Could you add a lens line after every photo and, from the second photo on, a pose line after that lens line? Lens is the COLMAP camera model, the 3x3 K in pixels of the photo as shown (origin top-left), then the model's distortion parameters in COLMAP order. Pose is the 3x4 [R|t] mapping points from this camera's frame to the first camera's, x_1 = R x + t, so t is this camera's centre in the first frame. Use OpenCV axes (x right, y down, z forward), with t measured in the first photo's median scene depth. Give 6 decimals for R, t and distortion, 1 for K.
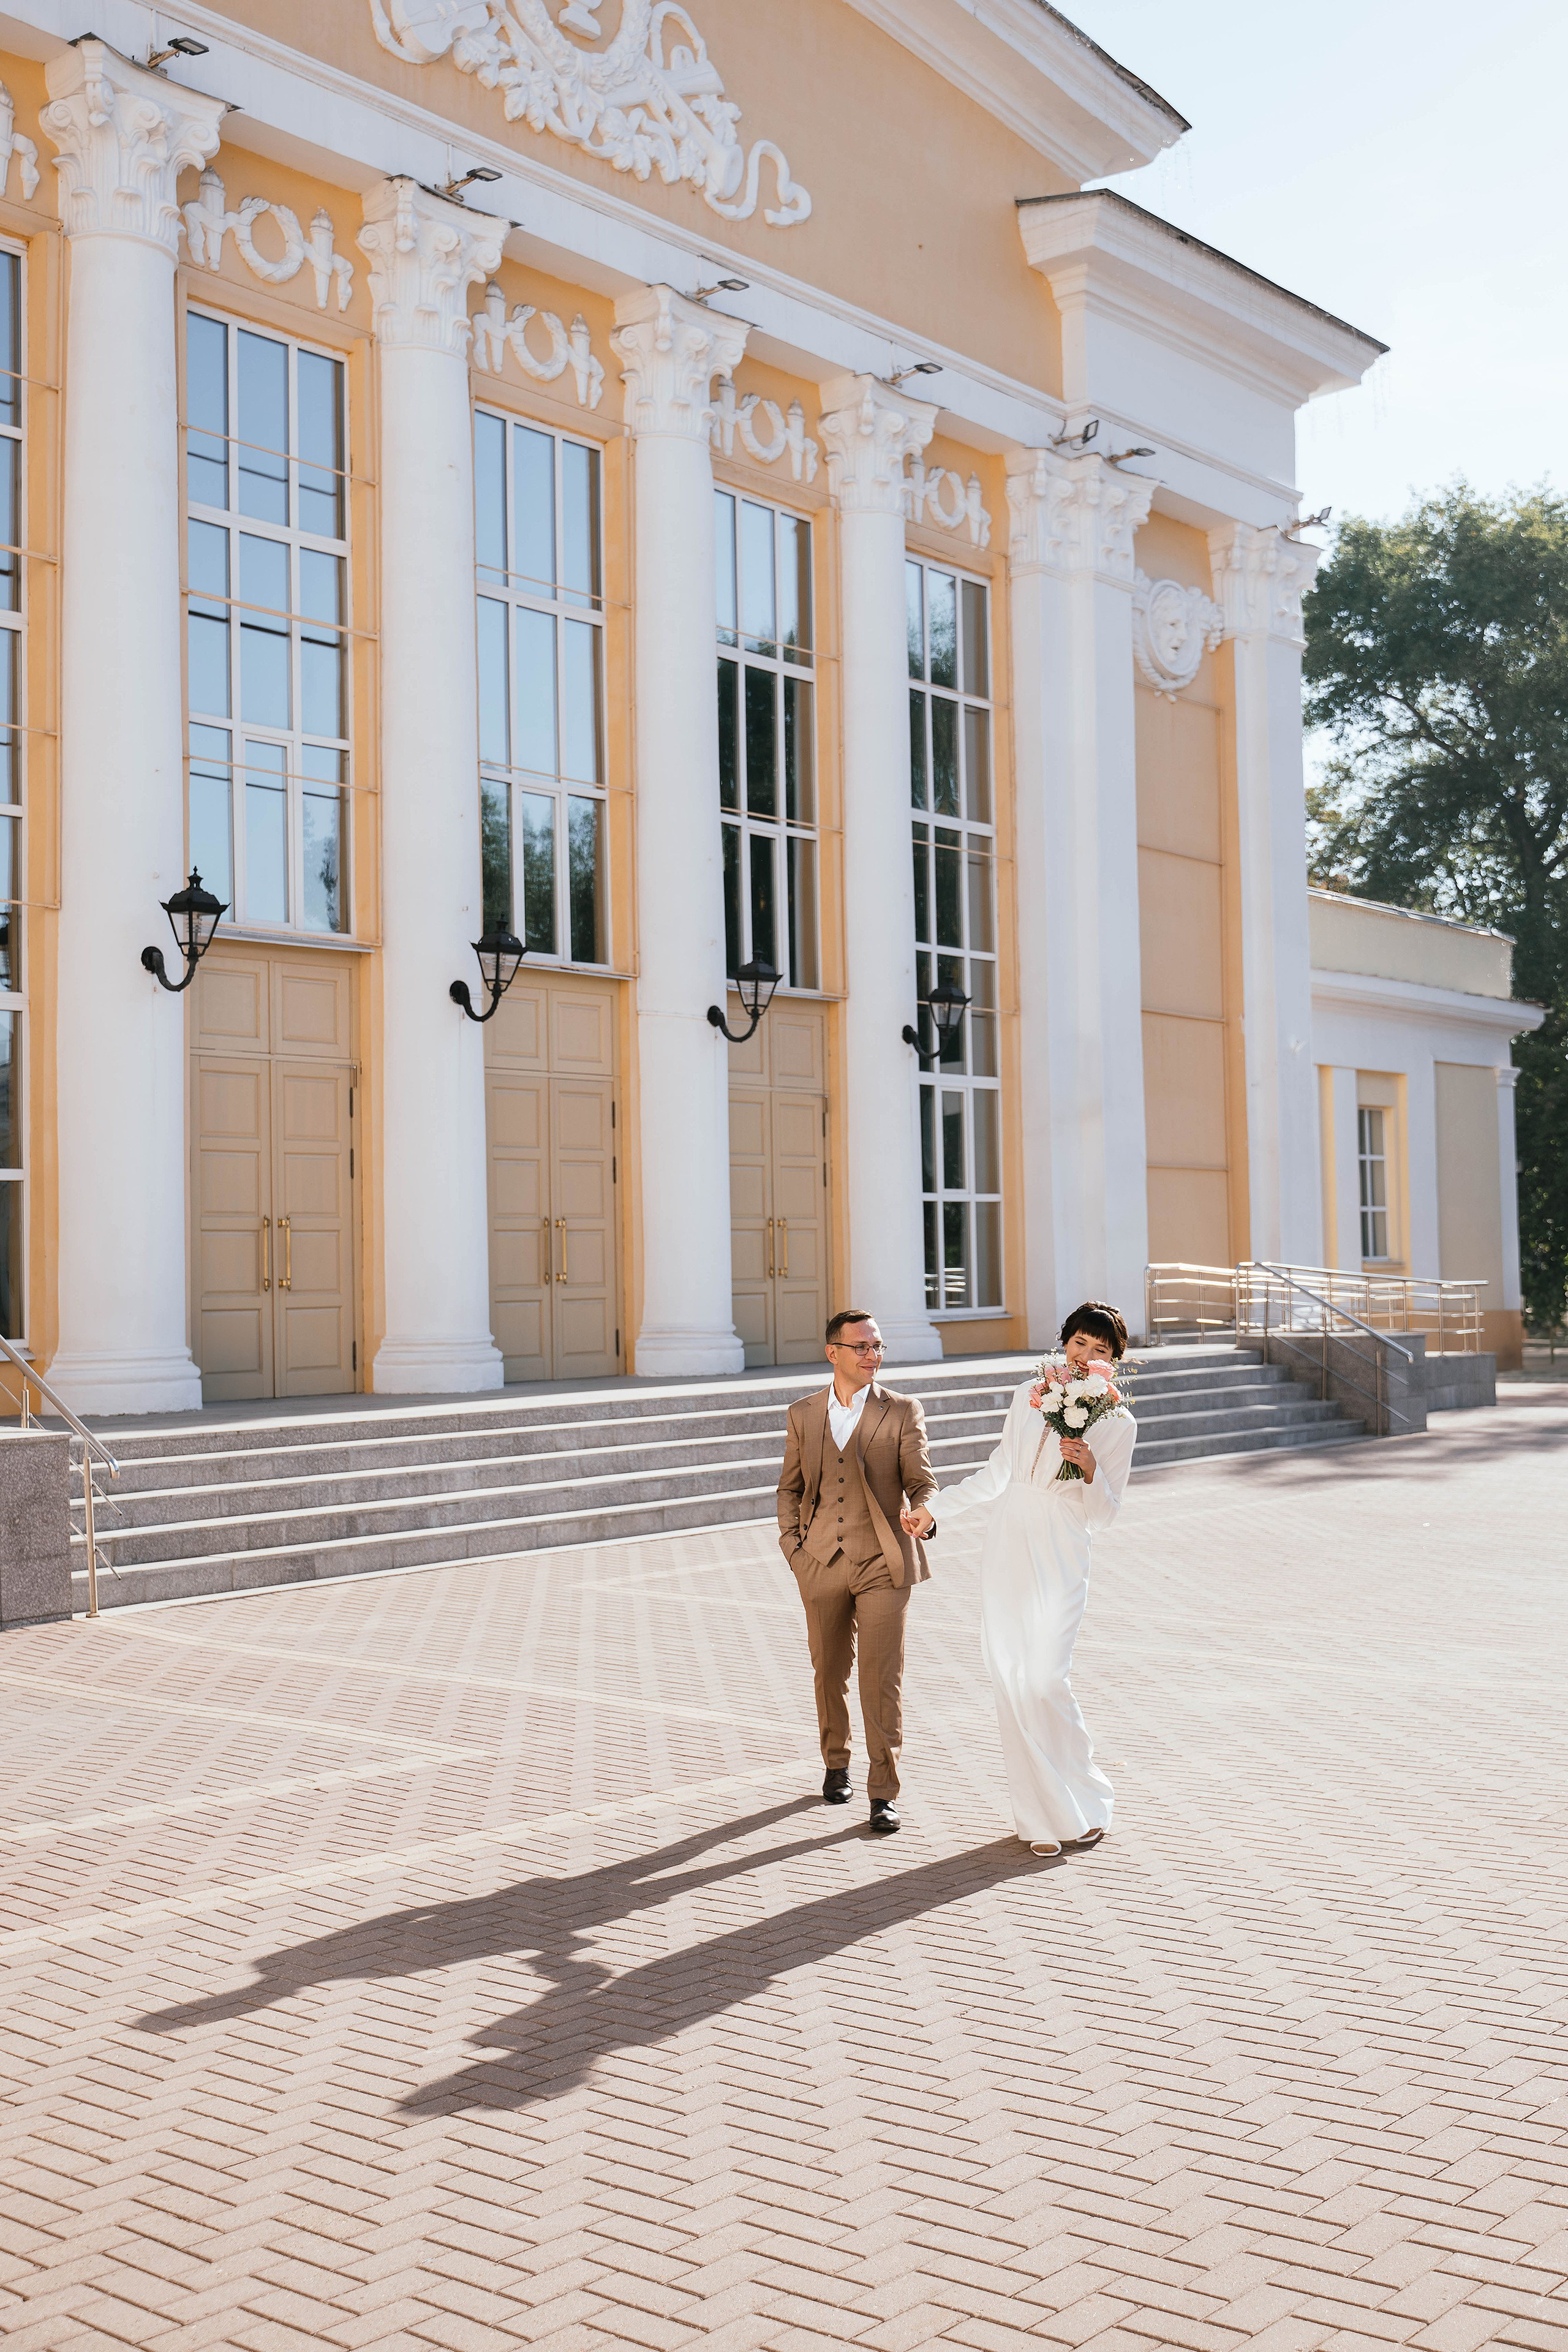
lens RADIAL K [[2453.0, 0, 786.3], [0, 2453.0, 1170.9], [0, 0, 1]] dist [-0.005467, 0.000000]
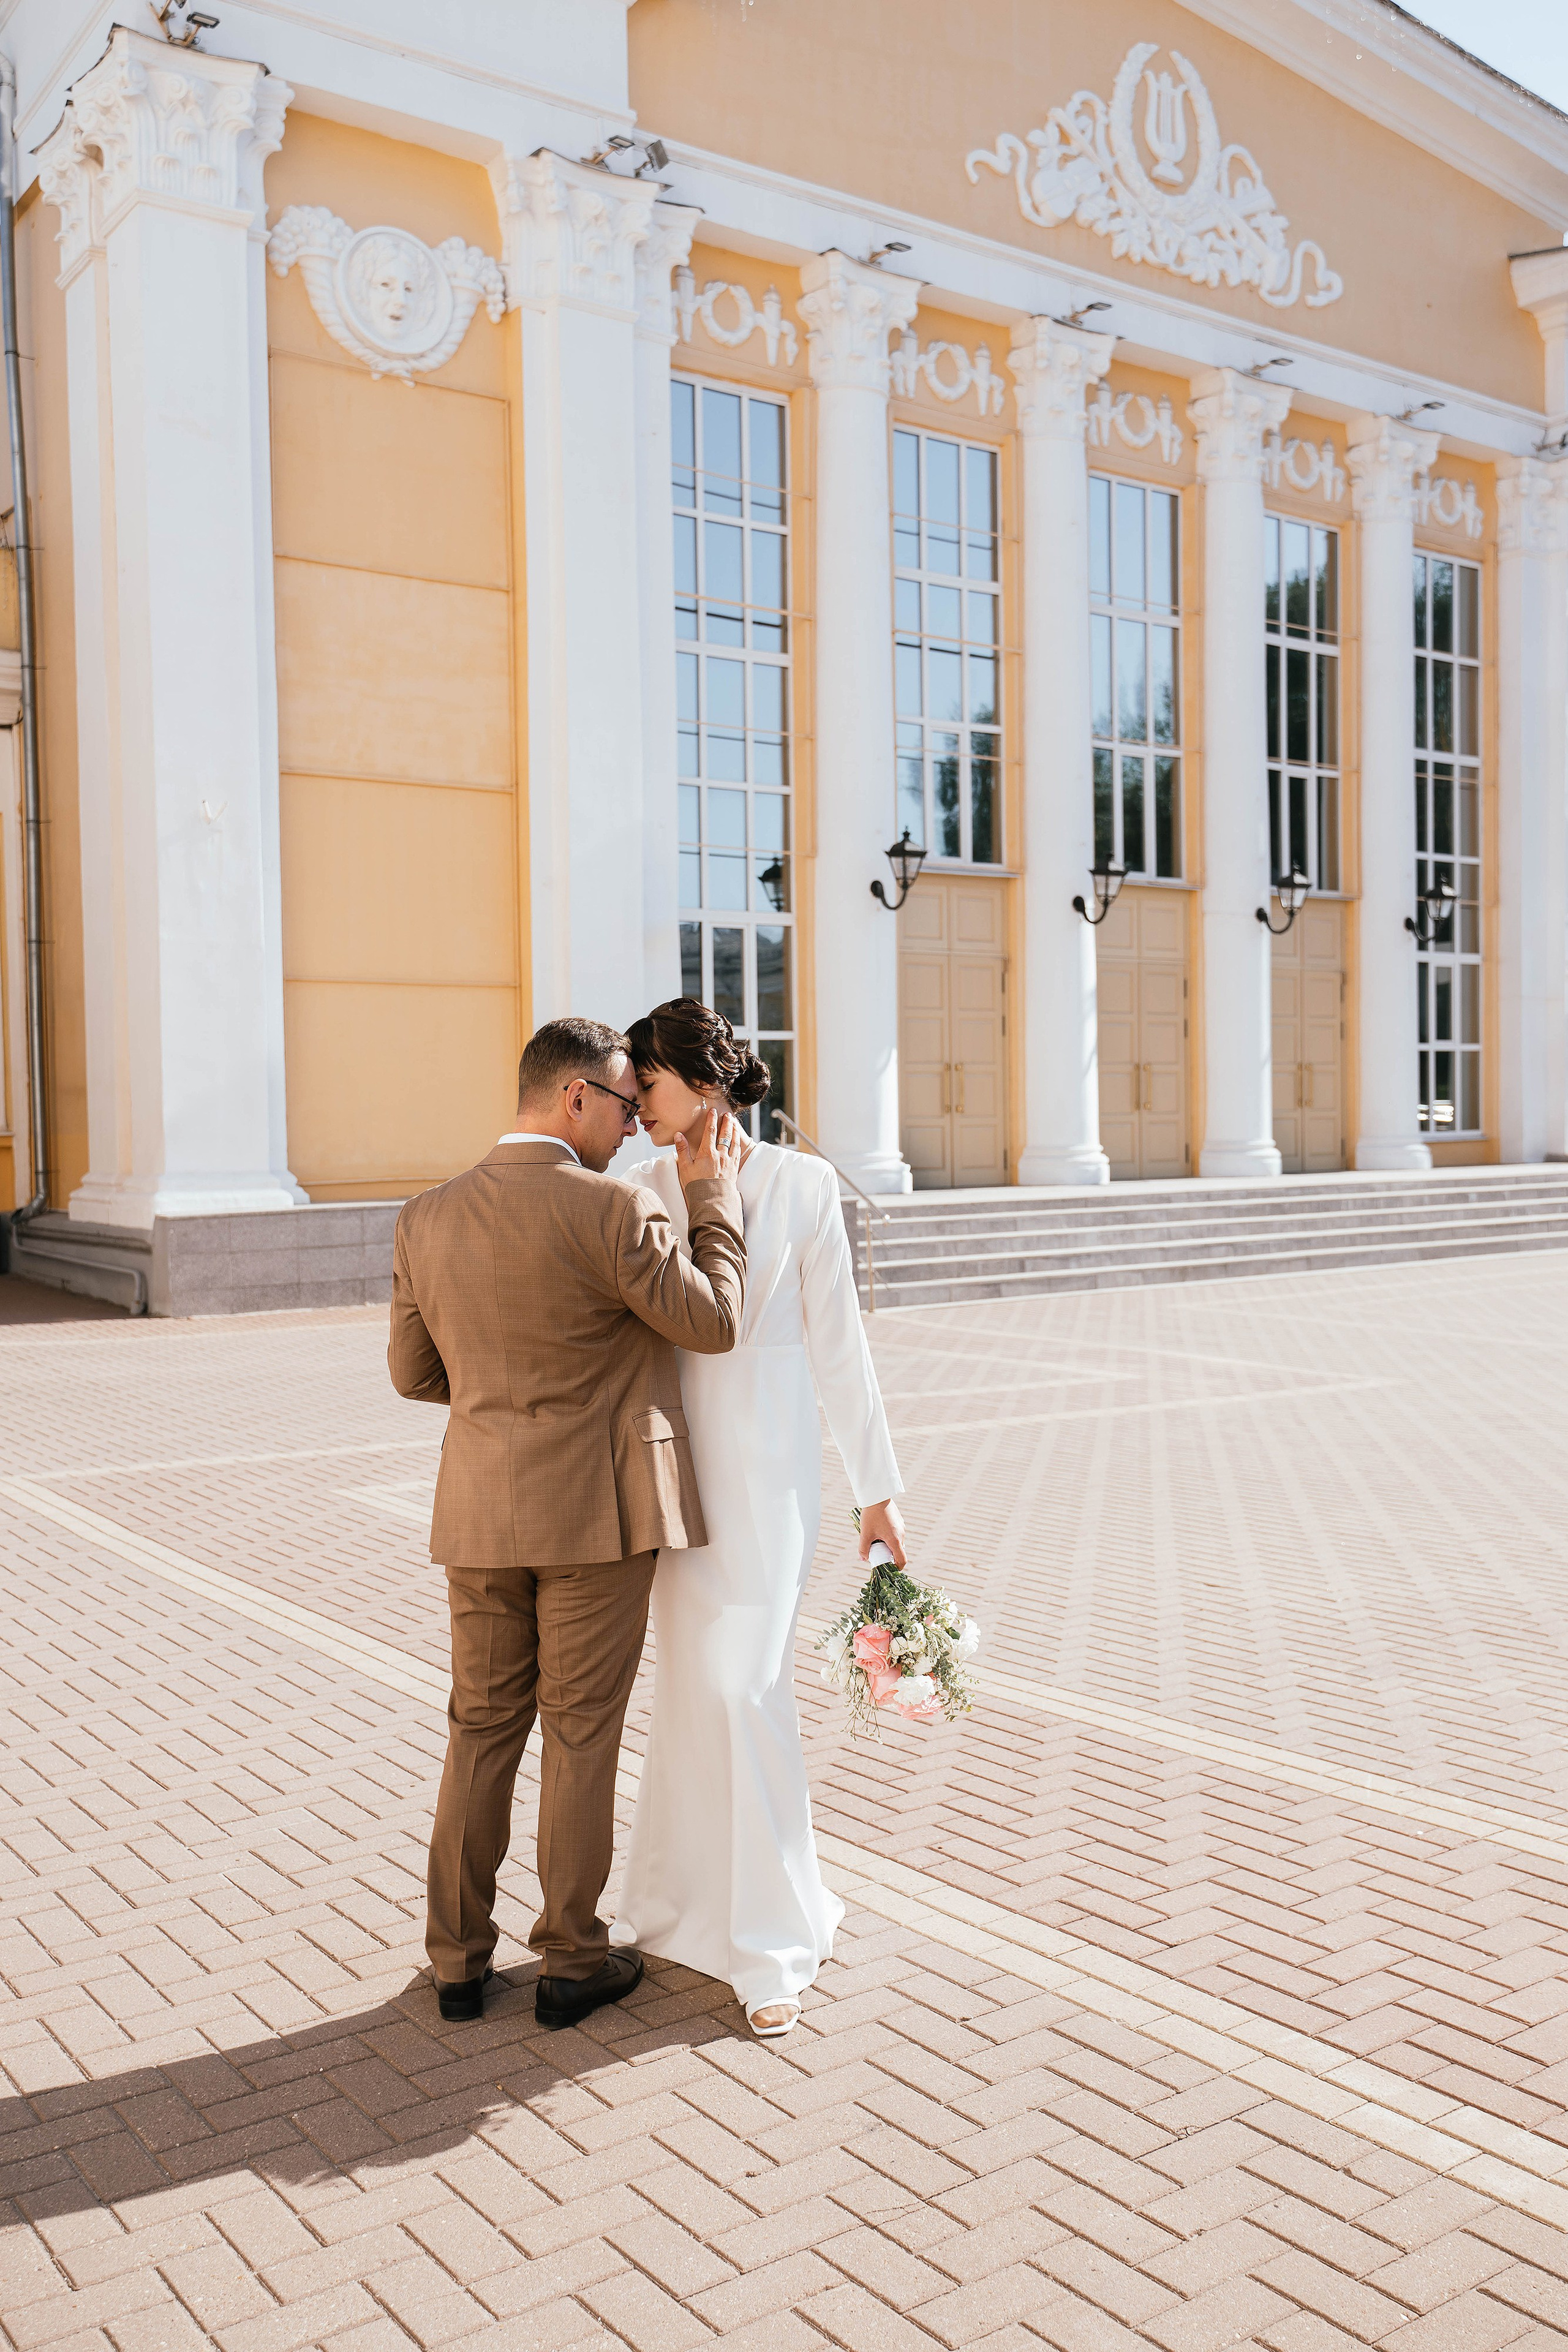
lens RADIAL K [[2045.8, 0, 793.0], [0, 2045.8, 1198.8], [0, 0, 1]] dist [-0.002862, -0.001715]
pose [[0.970911, 0.012915, -0.239094, -0.008084], [0.007279, 0.996491, 0.083386, -0.002543], [0.239332, -0.082701, 0.967409, -0.176969]]
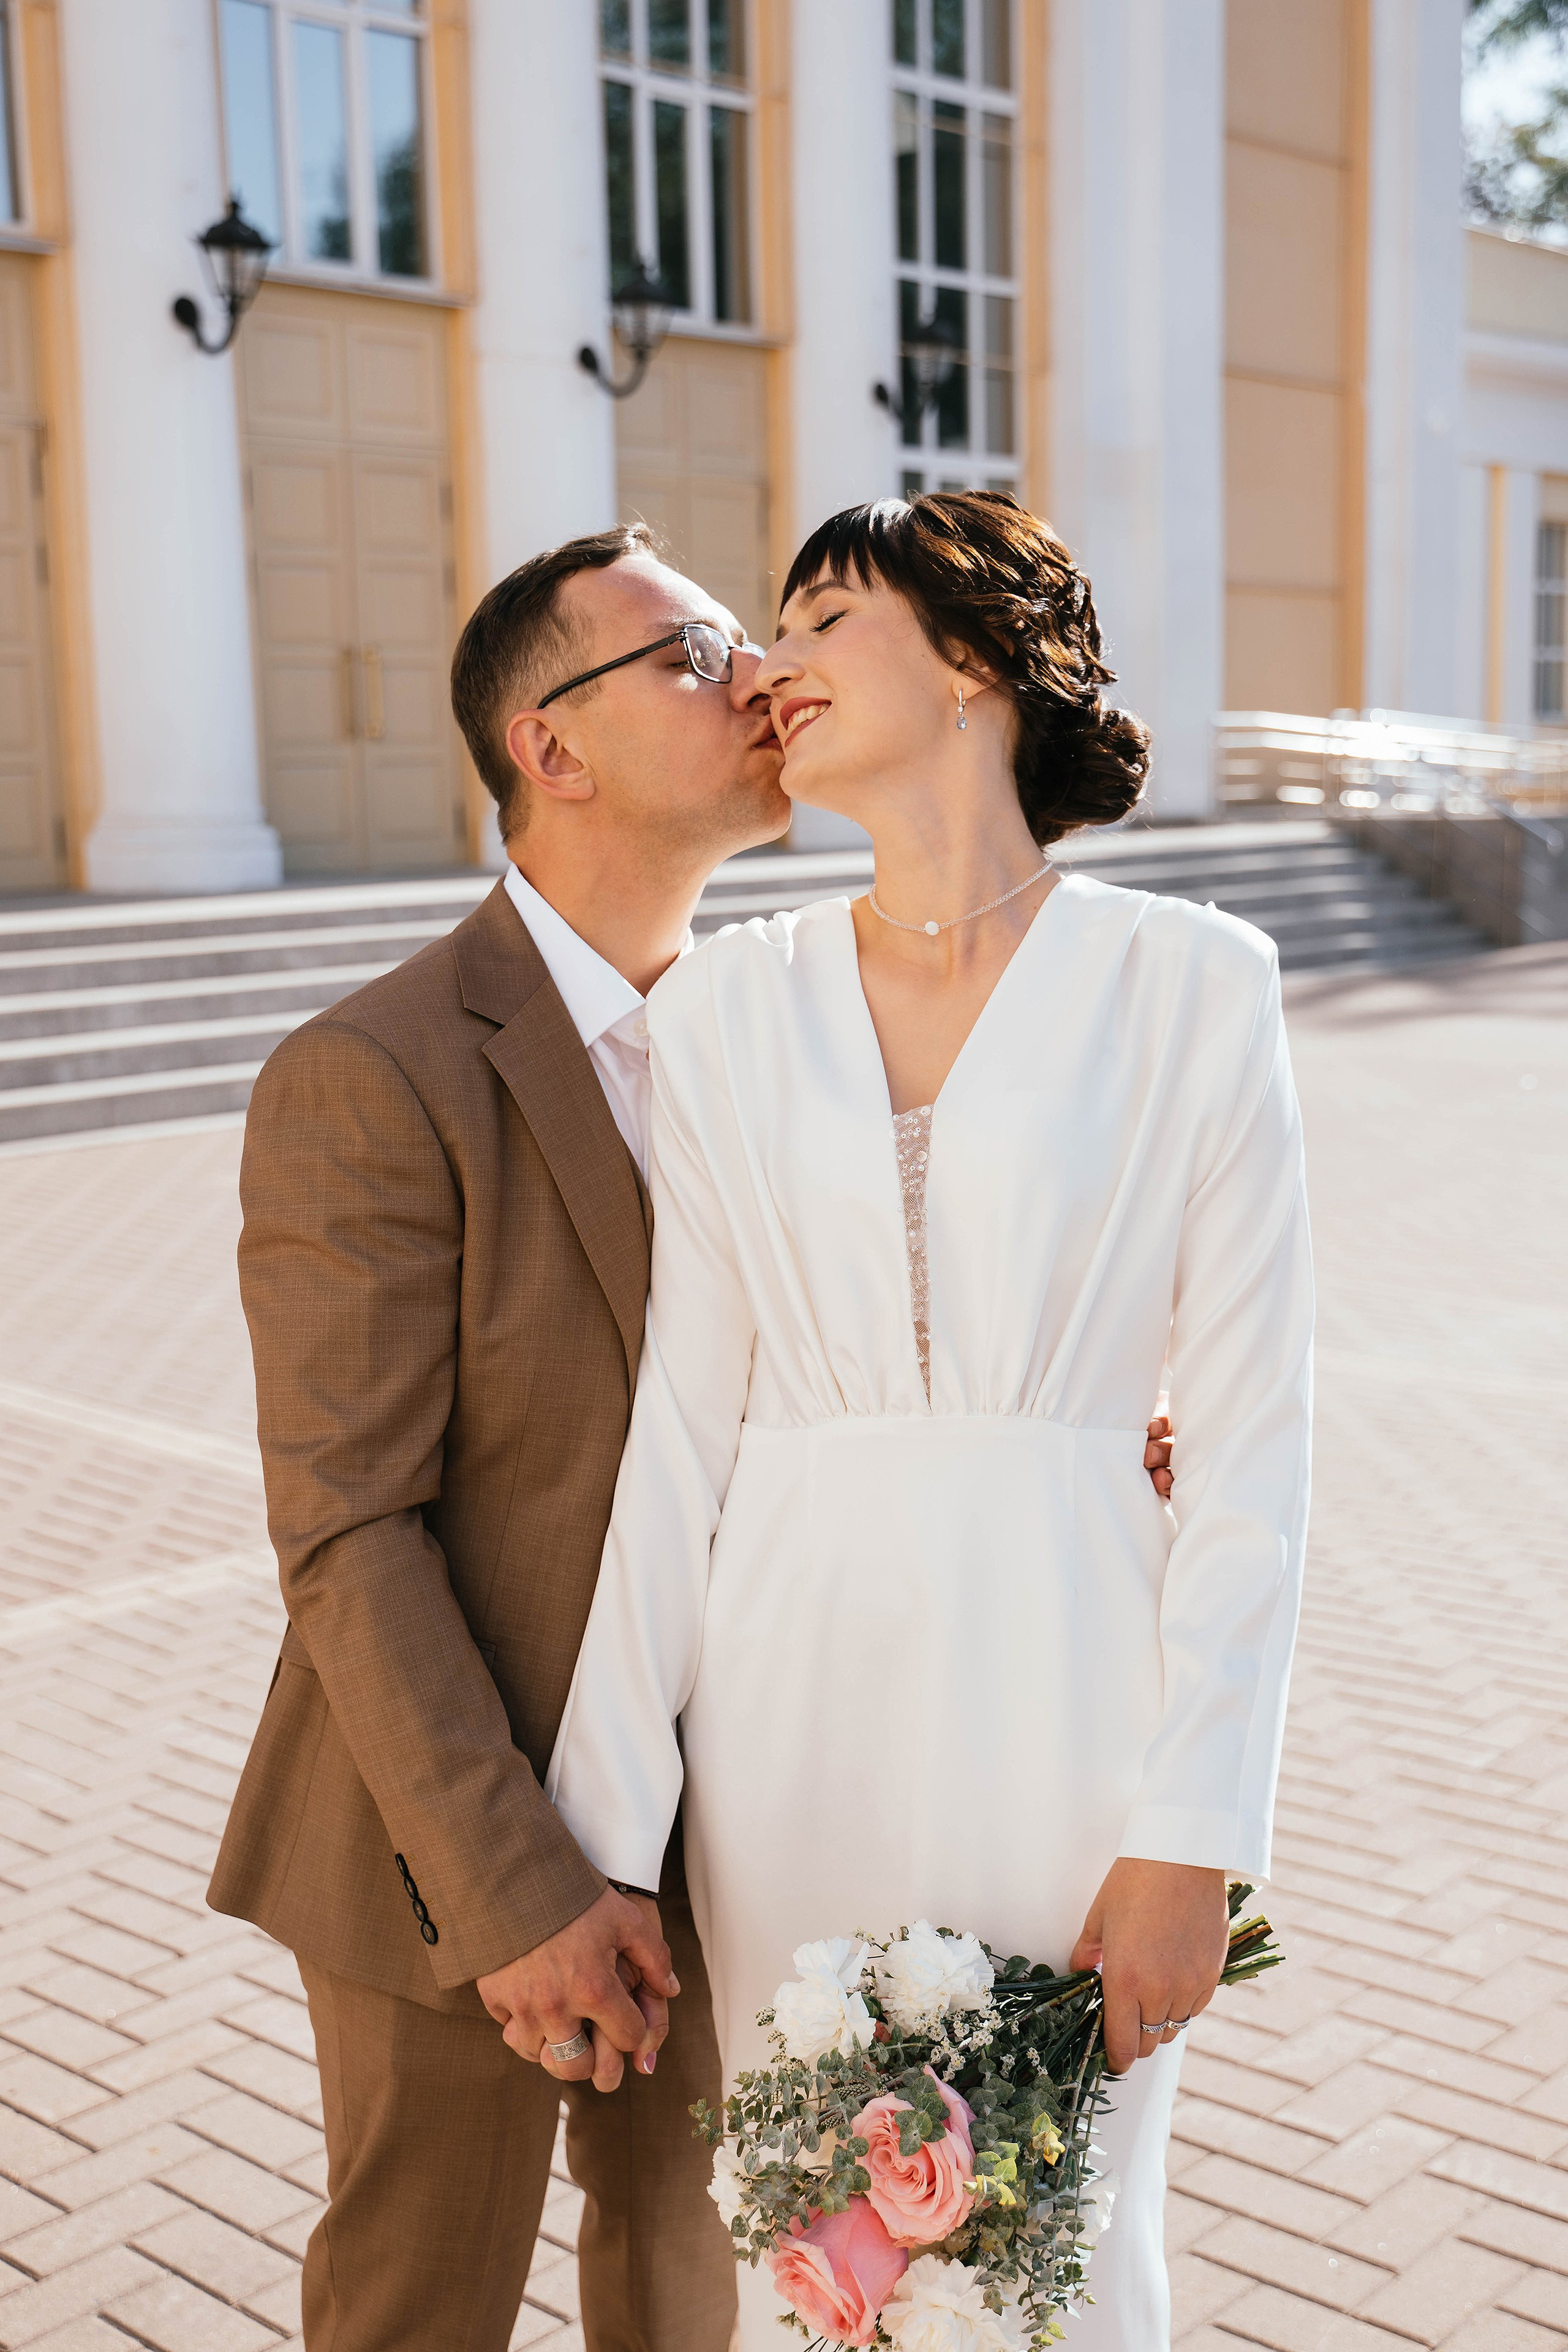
lens RADIAL K [[2785.8, 0, 831.2], [0, 2785.8, 1170.5], [0, 0, 1]] dist [0.016872, 0.000000]
pose [[0.999610, 0.005452, -0.027402, 0.065009], [-0.000089, 0.981390, 0.192026, 0.012411], [0.027939, -0.191949, 0.981007, 0.163915]]
